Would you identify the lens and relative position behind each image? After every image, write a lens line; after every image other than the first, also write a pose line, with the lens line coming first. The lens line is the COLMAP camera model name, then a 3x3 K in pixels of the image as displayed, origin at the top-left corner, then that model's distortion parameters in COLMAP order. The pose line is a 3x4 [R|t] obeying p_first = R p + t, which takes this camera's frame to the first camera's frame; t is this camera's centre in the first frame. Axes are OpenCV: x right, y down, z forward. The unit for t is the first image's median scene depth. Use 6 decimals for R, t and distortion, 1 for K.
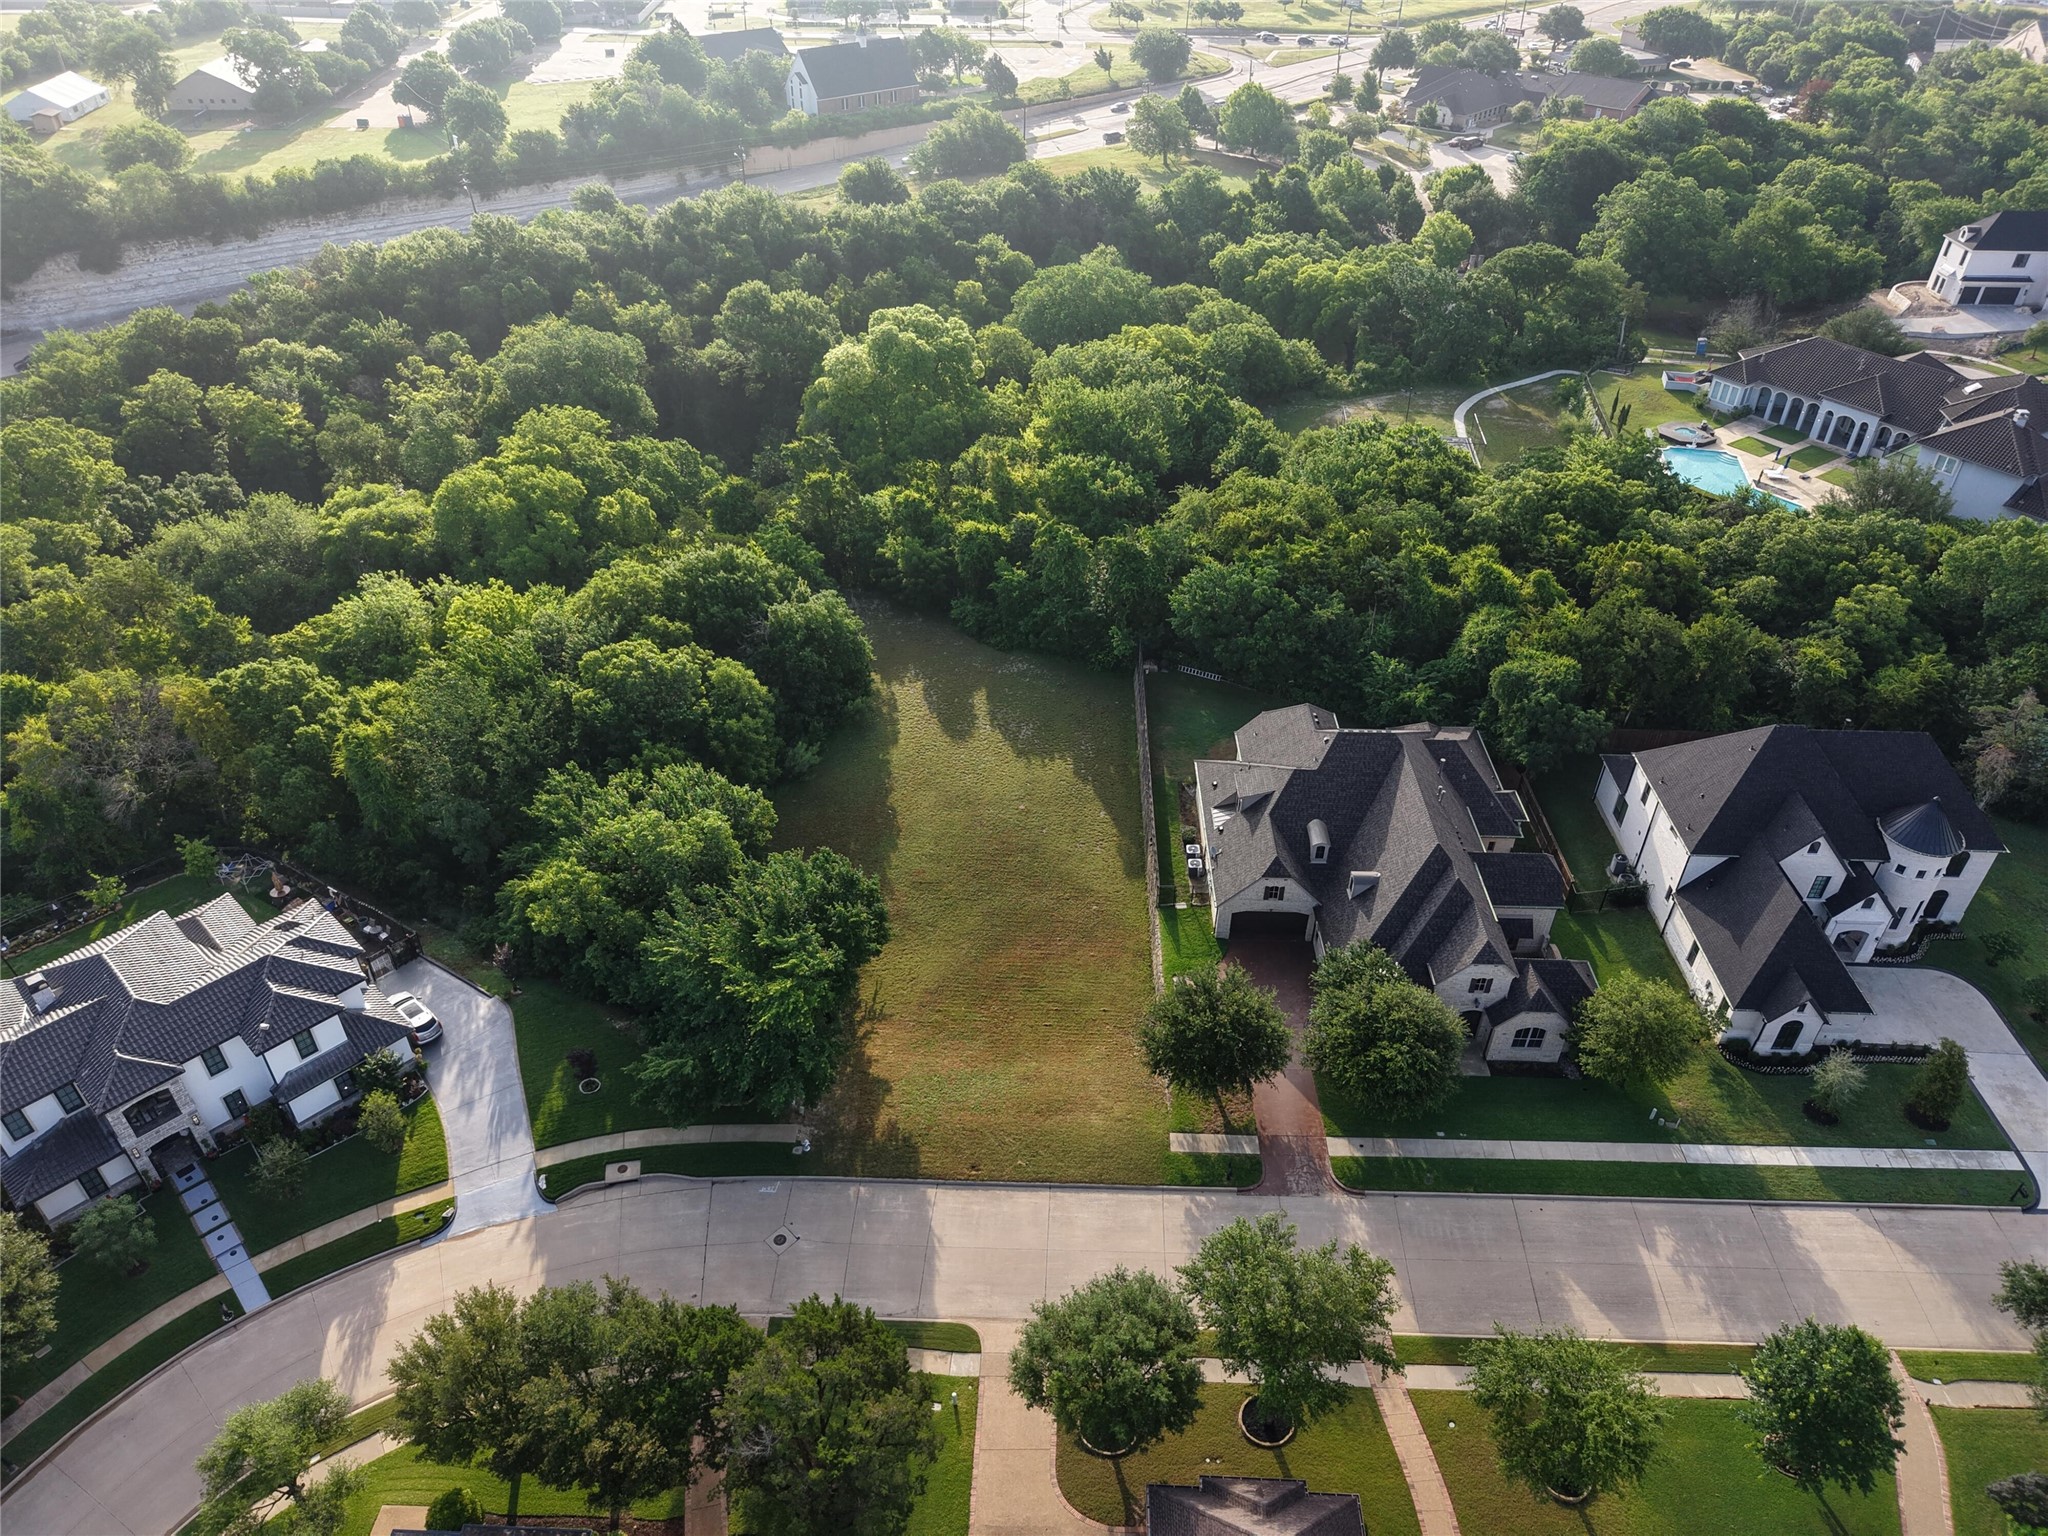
lens RADIAL K [[1383.7, 0, 1031.3], [0, 1383.7, 717.7], [0, 0, 1]] dist [0.002353, -0.000706]
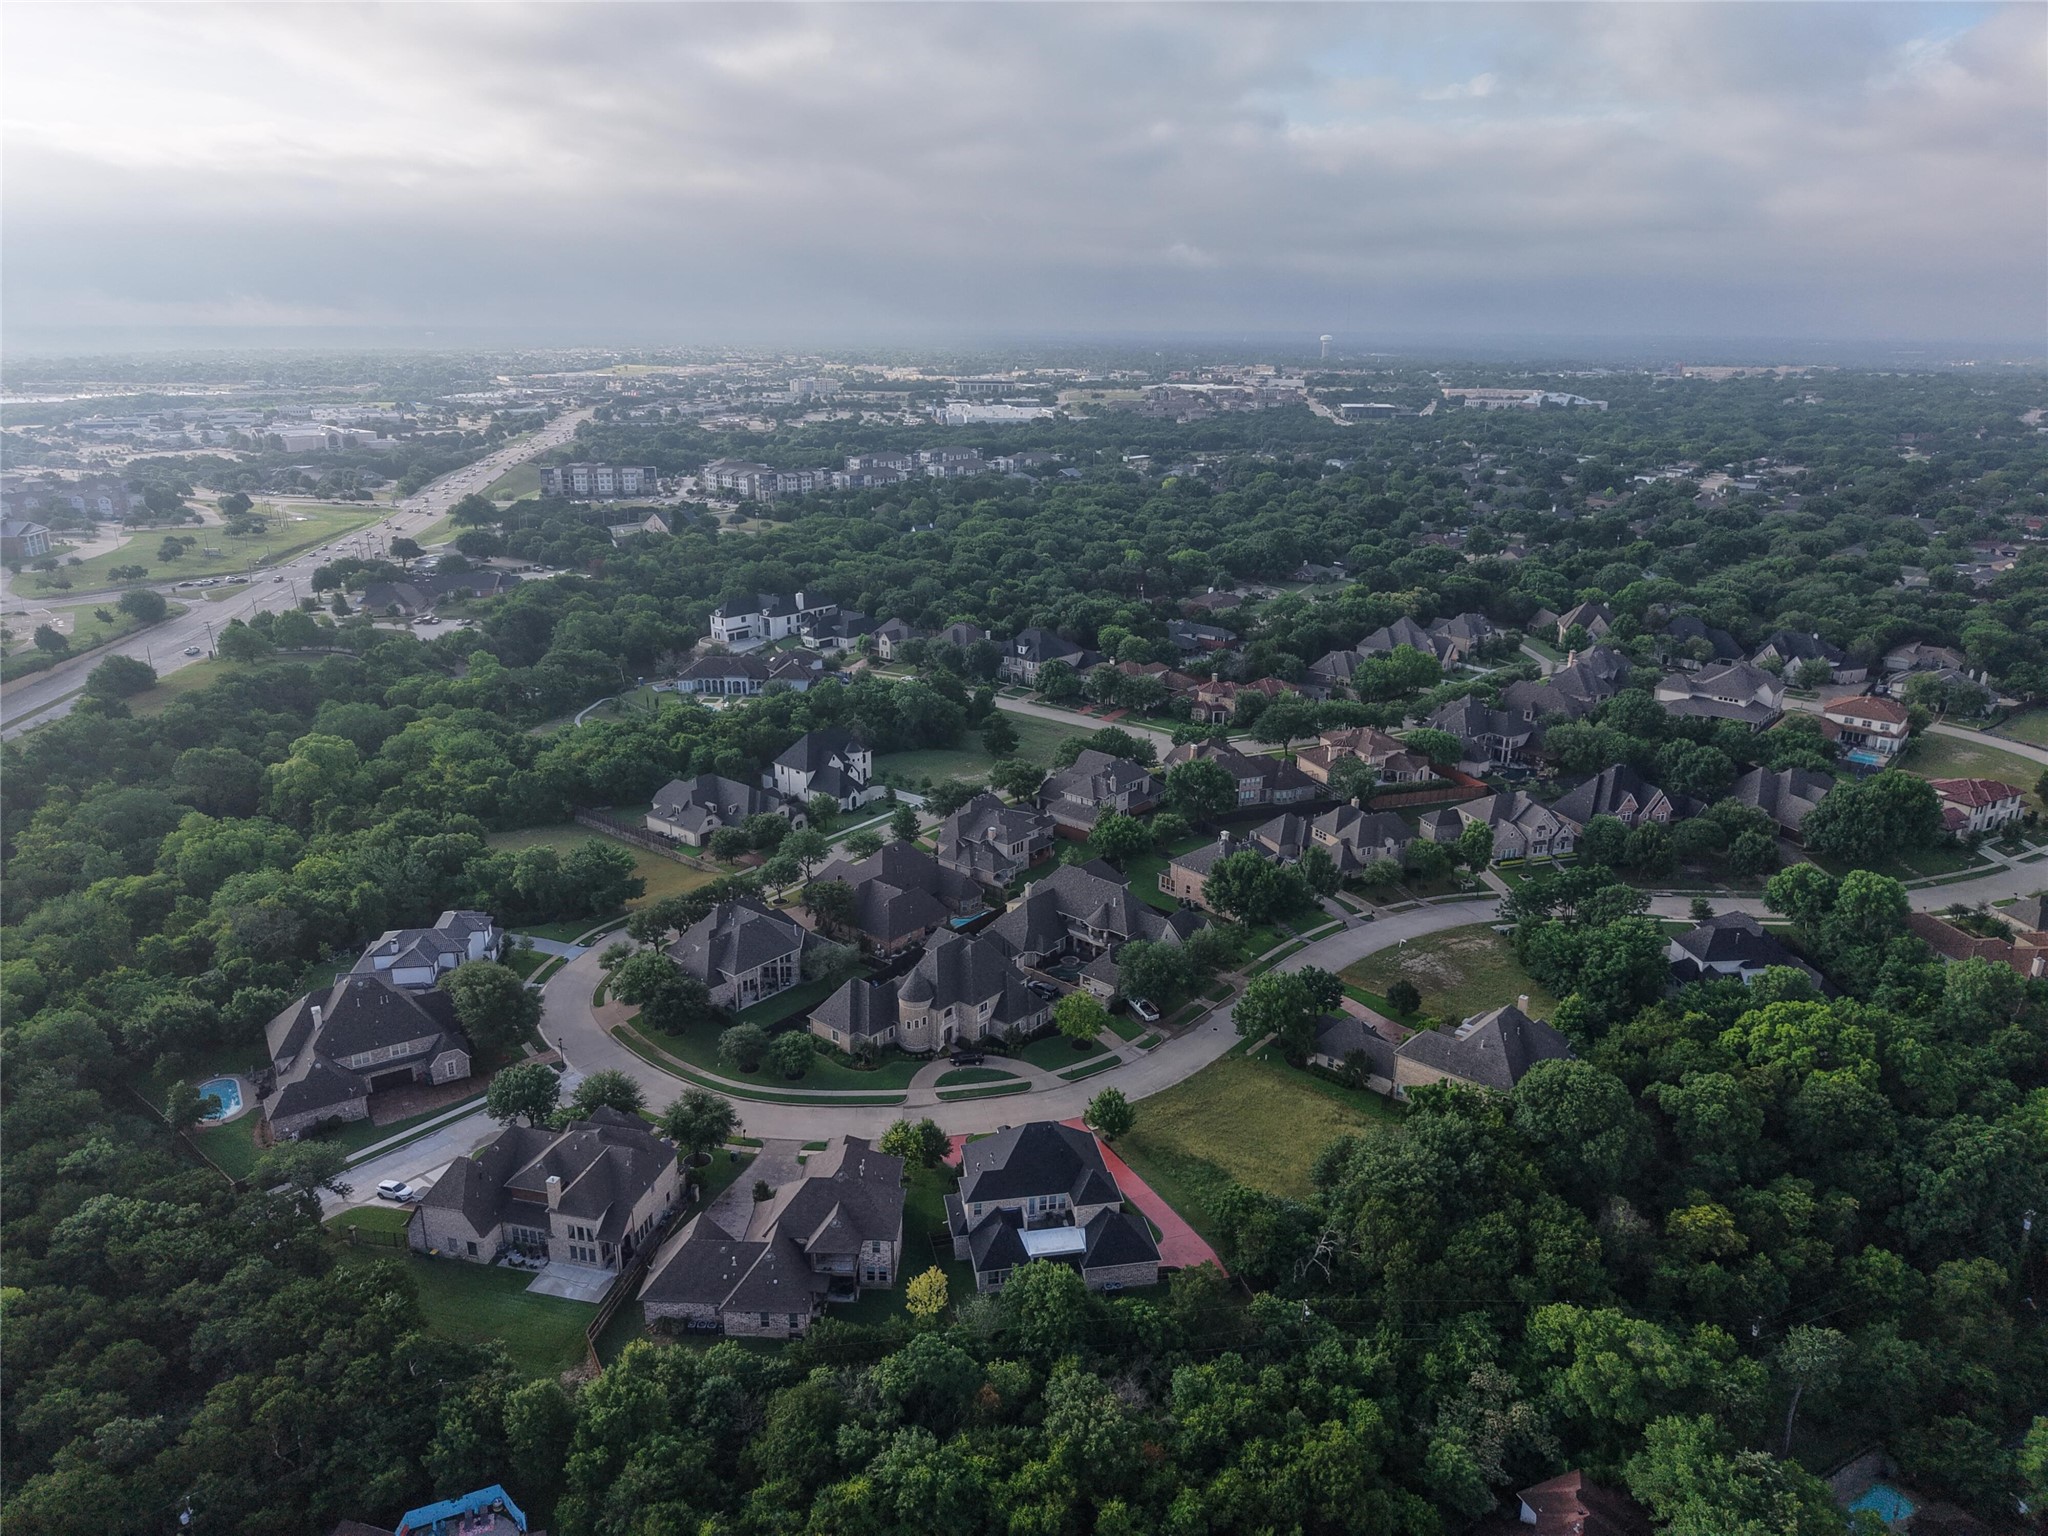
lens RADIAL K [[1383.7, 0, 1031.3], [0, 1383.7, 717.7], [0, 0, 1]] dist [0.002353, -0.000706]
pose [[0.608807, -0.227715, 0.759934, -1.665599], [0.456237, 0.884157, -0.100566, 0.556998], [-0.649001, 0.407935, 0.642173, -1.509775]]
